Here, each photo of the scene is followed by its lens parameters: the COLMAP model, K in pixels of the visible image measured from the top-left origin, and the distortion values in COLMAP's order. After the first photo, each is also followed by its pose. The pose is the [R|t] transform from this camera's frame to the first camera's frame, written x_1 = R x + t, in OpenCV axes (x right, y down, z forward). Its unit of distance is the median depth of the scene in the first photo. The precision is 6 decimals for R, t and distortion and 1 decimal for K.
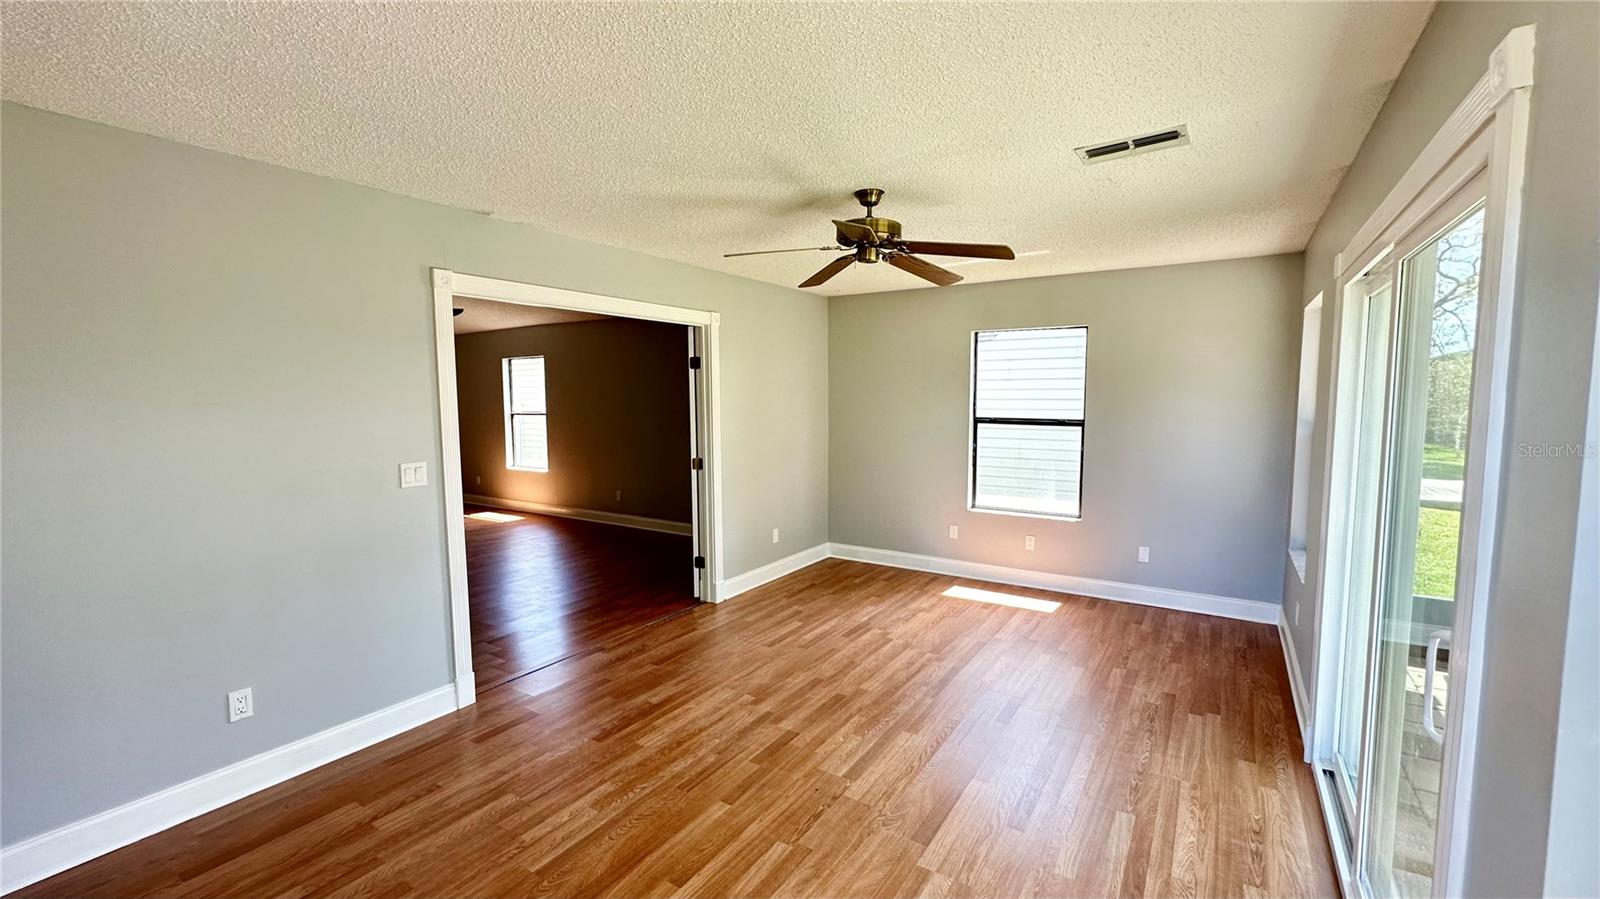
lens RADIAL K [[641.5, 0, 800.0], [0, 641.5, 449.5], [0, 0, 1]] dist [0.000299, 0.000023]
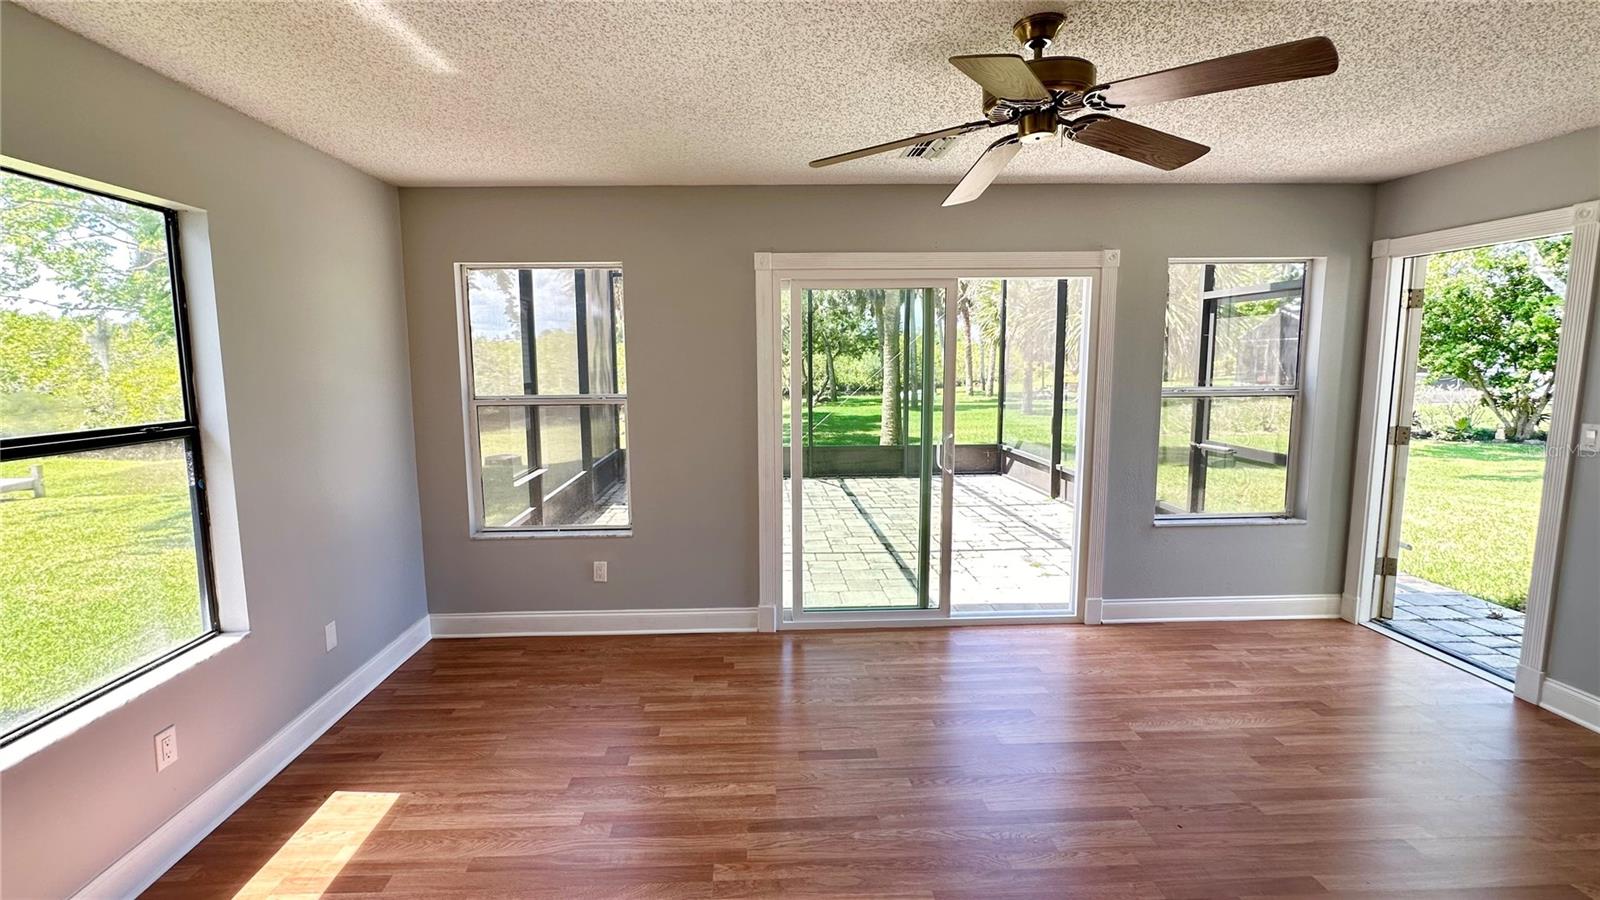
lens RADIAL K [[641.5, 0, 800.0], [0, 641.5, 450.0], [0, 0, 1]] dist [0.000299, 0.000023]
pose [[-0.582734, -0.099213, 0.806584, -0.176859], [0.084672, 0.979706, 0.181680, -0.076413], [-0.808240, 0.174166, -0.562508, 1.030935]]
